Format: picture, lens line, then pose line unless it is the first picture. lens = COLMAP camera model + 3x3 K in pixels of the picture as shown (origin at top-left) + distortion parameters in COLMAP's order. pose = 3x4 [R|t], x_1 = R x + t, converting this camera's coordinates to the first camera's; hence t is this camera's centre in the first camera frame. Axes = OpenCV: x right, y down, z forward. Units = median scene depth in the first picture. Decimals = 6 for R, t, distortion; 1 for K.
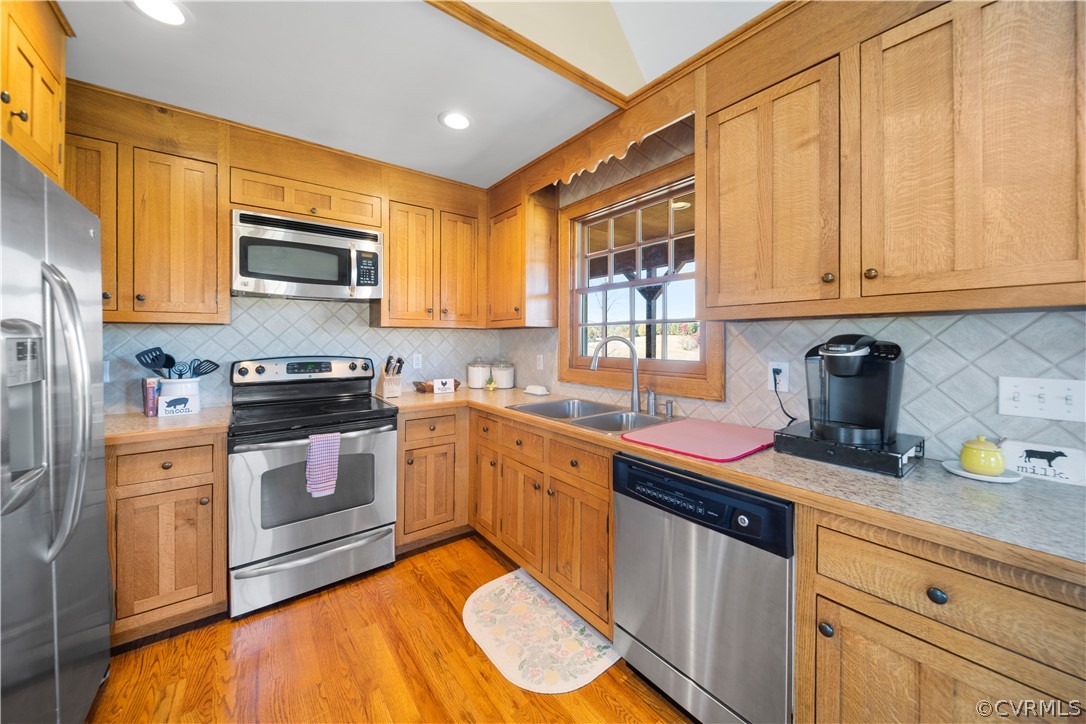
lens RADIAL K [[383.6, 0, 543.9], [0, 383.6, 339.4], [0, 0, 1]] dist [-0.003912, -0.000789]
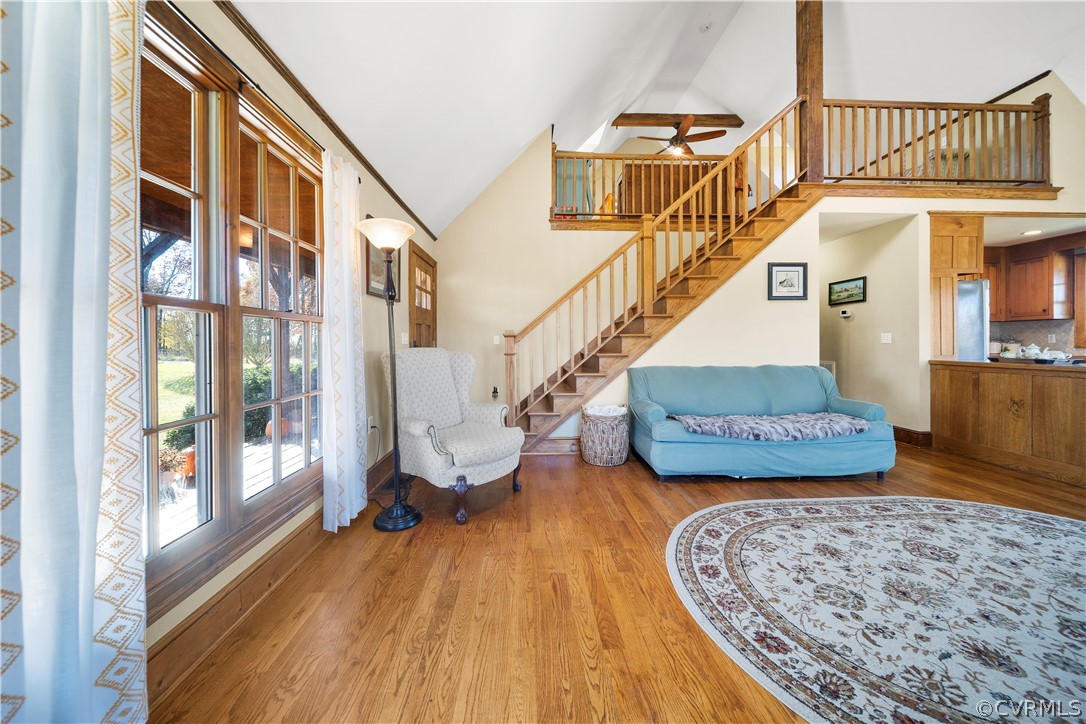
lens RADIAL K [[383.6, 0, 538.4], [0, 383.6, 341.9], [0, 0, 1]] dist [-0.003912, -0.000789]
pose [[0.805706, -0.002626, -0.592310, -1.446940], [0.004615, 0.999988, 0.001844, 0.097355], [0.592297, -0.004220, 0.805708, -3.024490]]
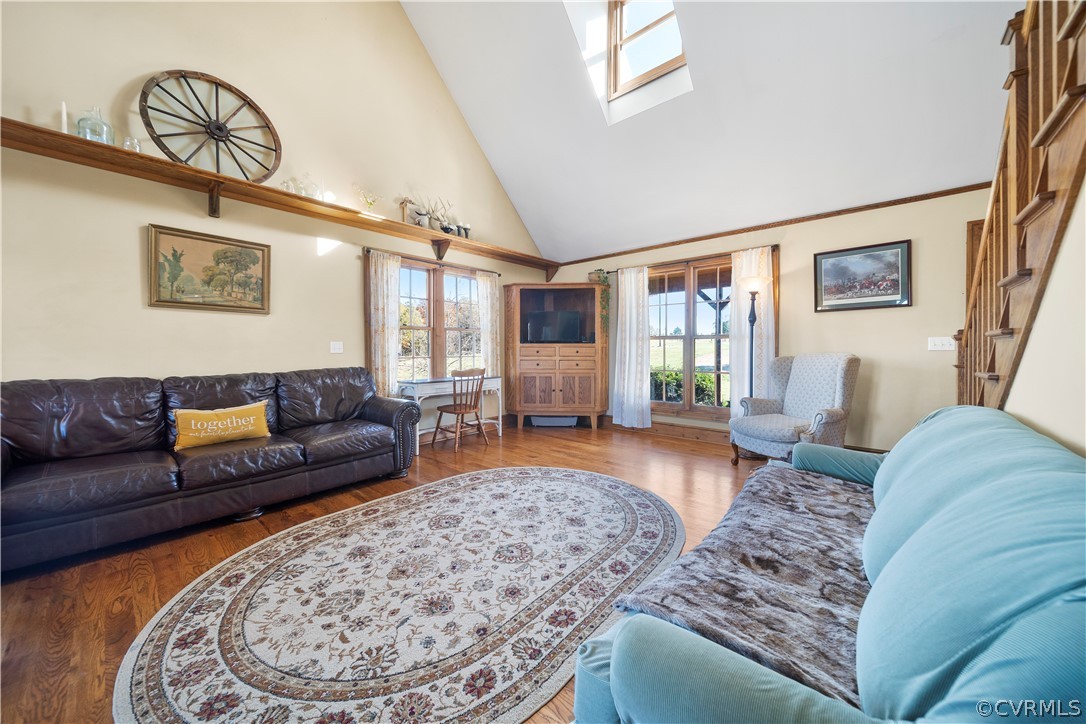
lens RADIAL K [[383.6, 0, 542.5], [0, 383.6, 356.5], [0, 0, 1]] dist [-0.003912, -0.000789]
pose [[-0.983210, 0.004733, -0.182418, -1.058189], [0.001216, 0.999811, 0.019388, 0.103378], [0.182475, 0.018841, -0.983030, -0.270435]]
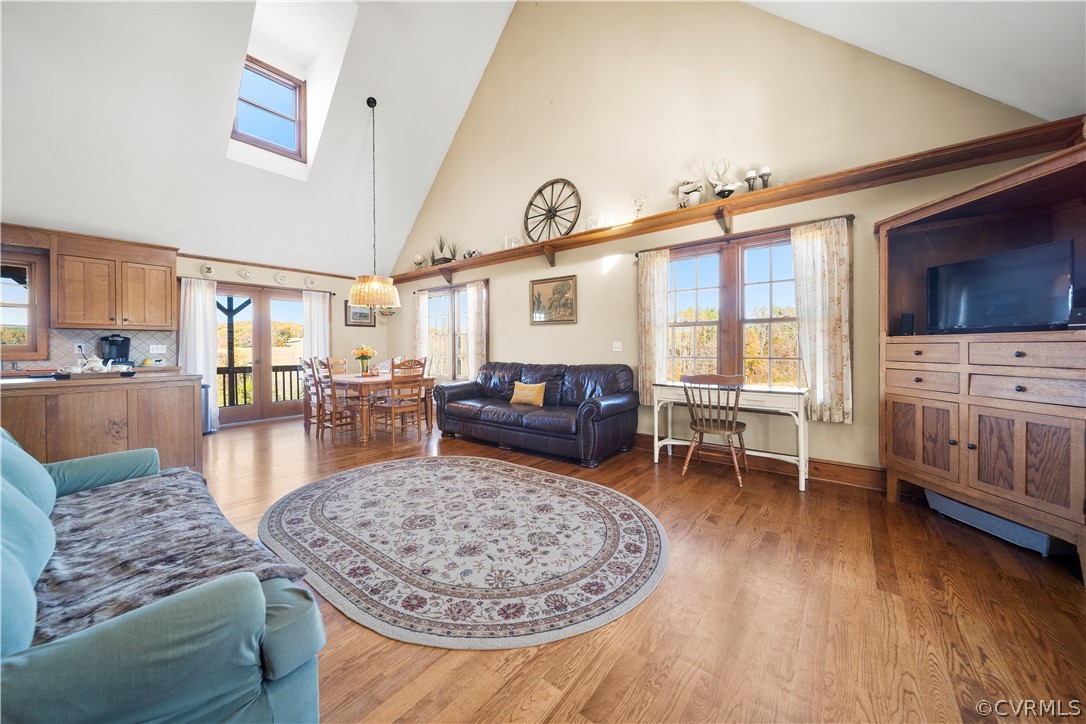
lens RADIAL K [[383.6, 0, 542.8], [0, 383.6, 349.7], [0, 0, 1]] dist [-0.003912, -0.000789]
pose [[-0.224124, -0.003248, 0.974555, -2.633484], [0.005278, 0.999976, 0.004546, 0.099566], [-0.974546, 0.006162, -0.224101, -1.556459]]
